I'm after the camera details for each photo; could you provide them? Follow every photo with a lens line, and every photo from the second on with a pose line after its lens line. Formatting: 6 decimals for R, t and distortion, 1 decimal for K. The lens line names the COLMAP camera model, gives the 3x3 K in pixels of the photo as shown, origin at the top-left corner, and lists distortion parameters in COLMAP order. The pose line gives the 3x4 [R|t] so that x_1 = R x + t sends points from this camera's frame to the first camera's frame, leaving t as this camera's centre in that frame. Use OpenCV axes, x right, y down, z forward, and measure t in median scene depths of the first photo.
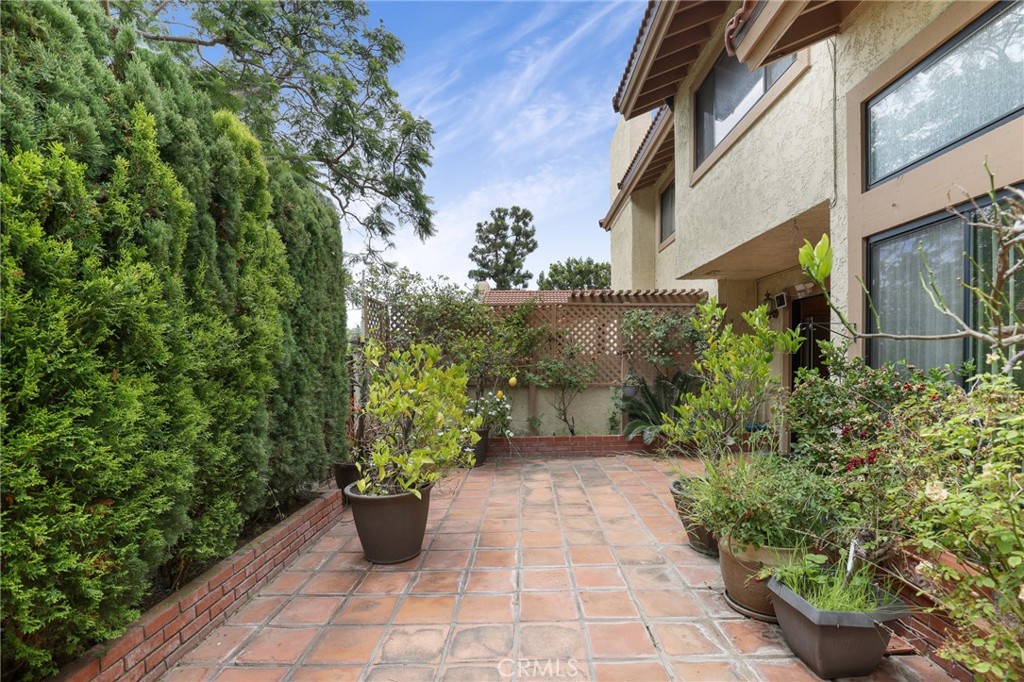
lens RADIAL K [[472.9, 0, 495.3], [0, 472.9, 358.9], [0, 0, 1]] dist [-0.035426, 0.005124]
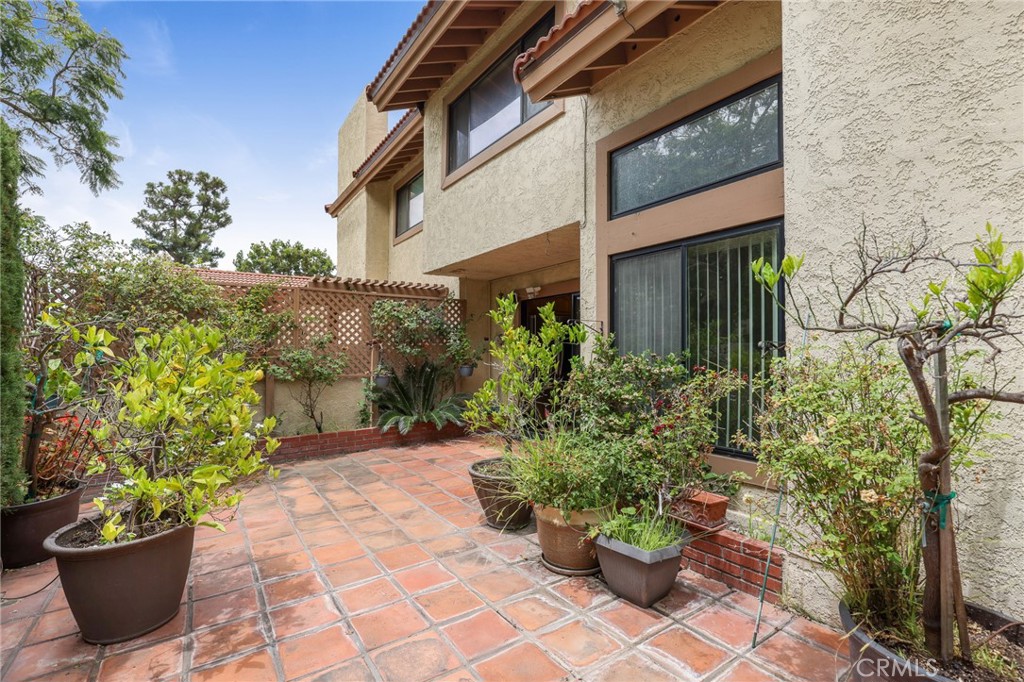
lens RADIAL K [[472.9, 0, 501.4], [0, 472.9, 331.6], [0, 0, 1]] dist [-0.035426, 0.005124]
pose [[0.809047, 0.026571, 0.587143, -0.099317], [-0.003145, 0.999159, -0.040882, 0.002659], [-0.587735, 0.031229, 0.808450, 0.054895]]
